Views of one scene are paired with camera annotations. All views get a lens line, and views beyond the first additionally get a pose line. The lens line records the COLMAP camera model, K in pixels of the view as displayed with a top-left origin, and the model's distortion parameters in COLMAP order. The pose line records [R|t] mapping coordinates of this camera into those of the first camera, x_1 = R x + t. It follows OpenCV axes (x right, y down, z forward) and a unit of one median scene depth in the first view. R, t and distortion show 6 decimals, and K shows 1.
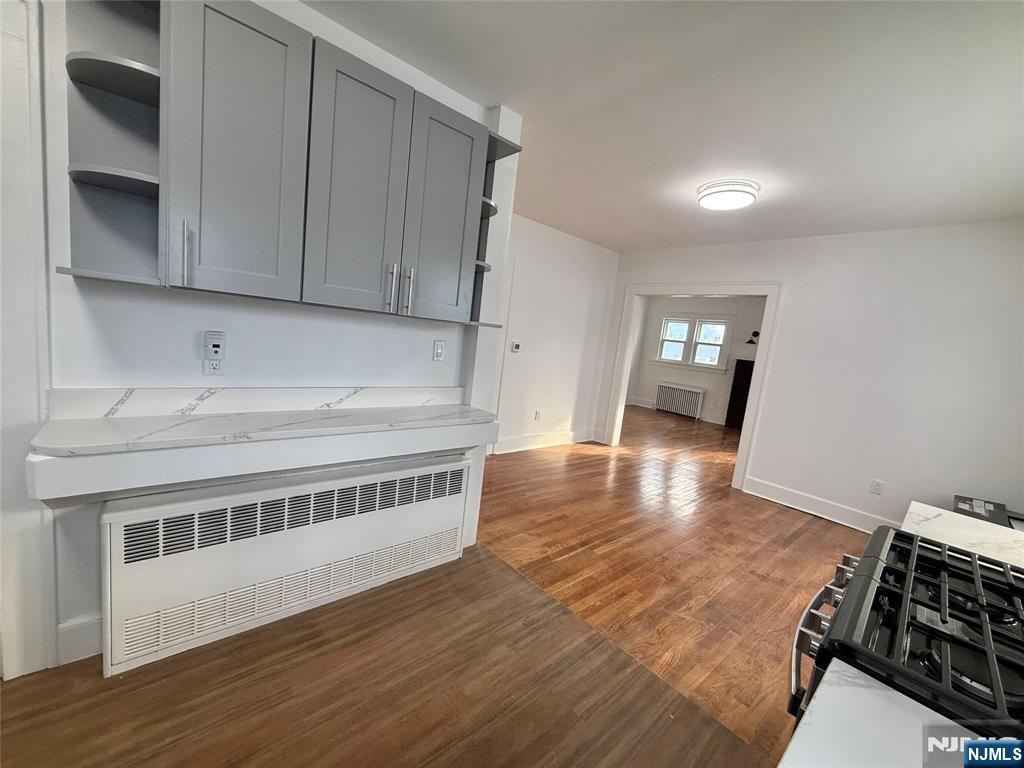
lens RADIAL K [[404.6, 0, 512.0], [0, 404.6, 386.0], [0, 0, 1]] dist [-0.000093, 0.000116]
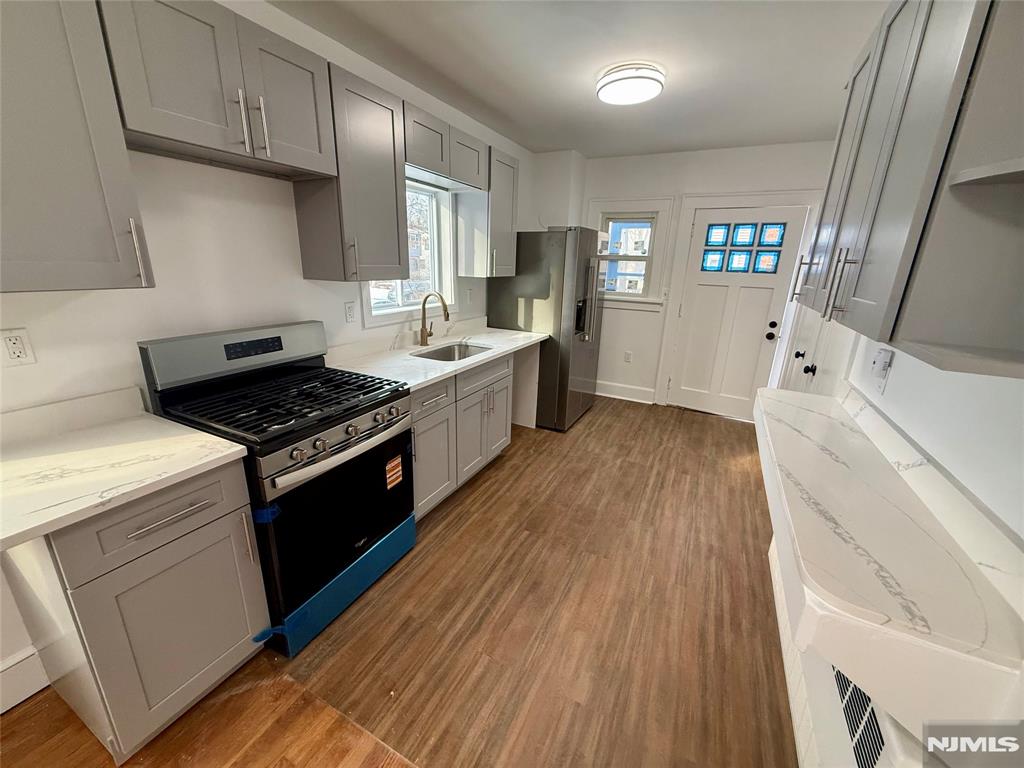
lens RADIAL K [[404.6, 0, 513.2], [0, 404.6, 381.1], [0, 0, 1]] dist [-0.000093, 0.000116]
pose [[-0.917230, -0.033373, -0.396957, 0.151689], [-0.186627, 0.916363, 0.354189, -0.073792], [0.351936, 0.398955, -0.846744, 0.456291]]
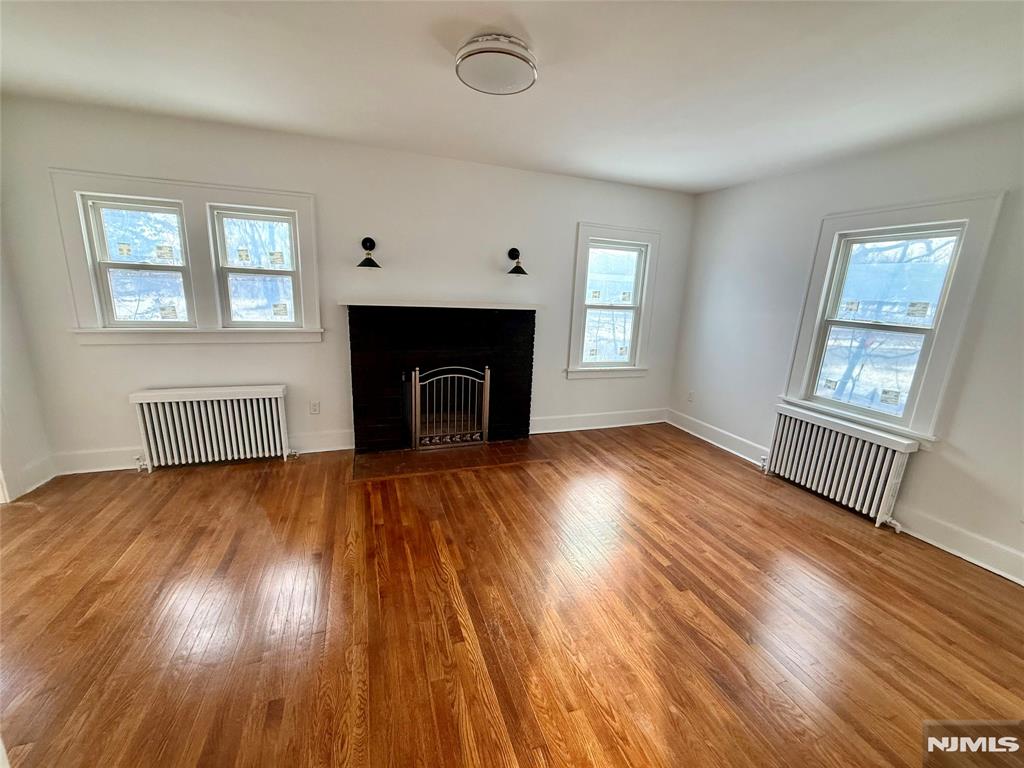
lens RADIAL K [[404.6, 0, 512.0], [0, 404.6, 383.2], [0, 0, 1]] dist [-0.000093, 0.000116]
pose [[0.360325, -0.302152, 0.882536, 0.295074], [0.121475, 0.953230, 0.276760, -0.121021], [-0.924884, 0.007483, 0.380177, 0.948206]]
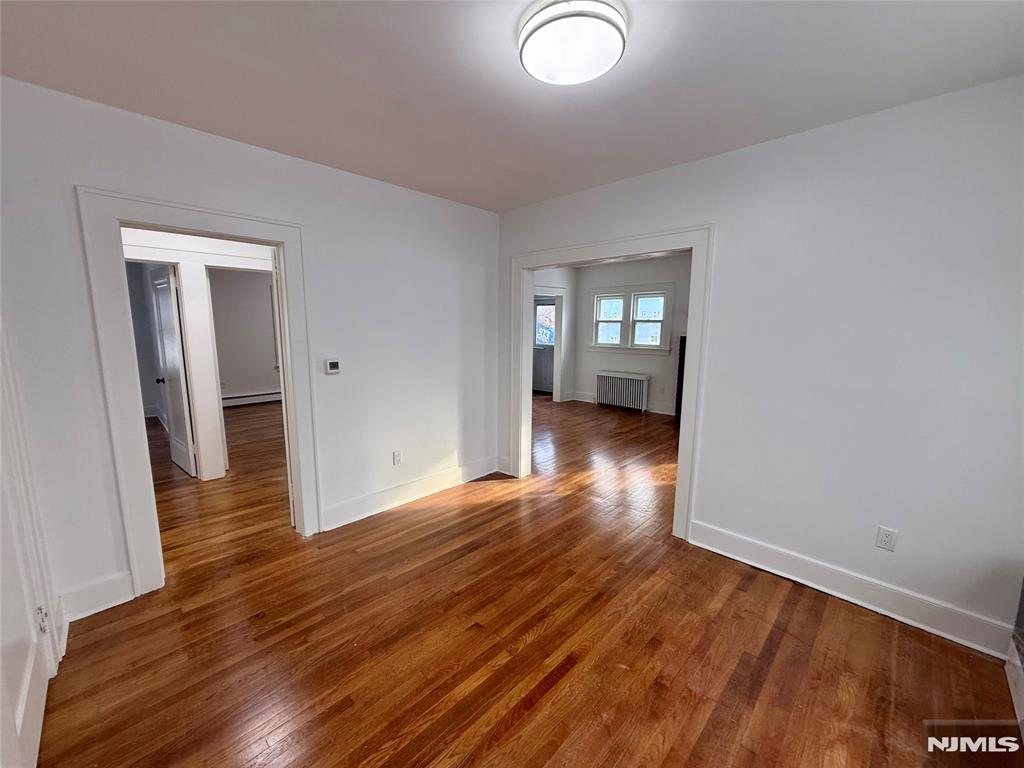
lens RADIAL K [[404.6, 0, 513.6], [0, 404.6, 385.0], [0, 0, 1]] dist [-0.000093, 0.000116]
pose [[0.990503, -0.117624, 0.071196, 0.204914], [0.115911, 0.992872, 0.027751, -0.042138], [-0.073953, -0.019235, 0.997076, 0.274049]]
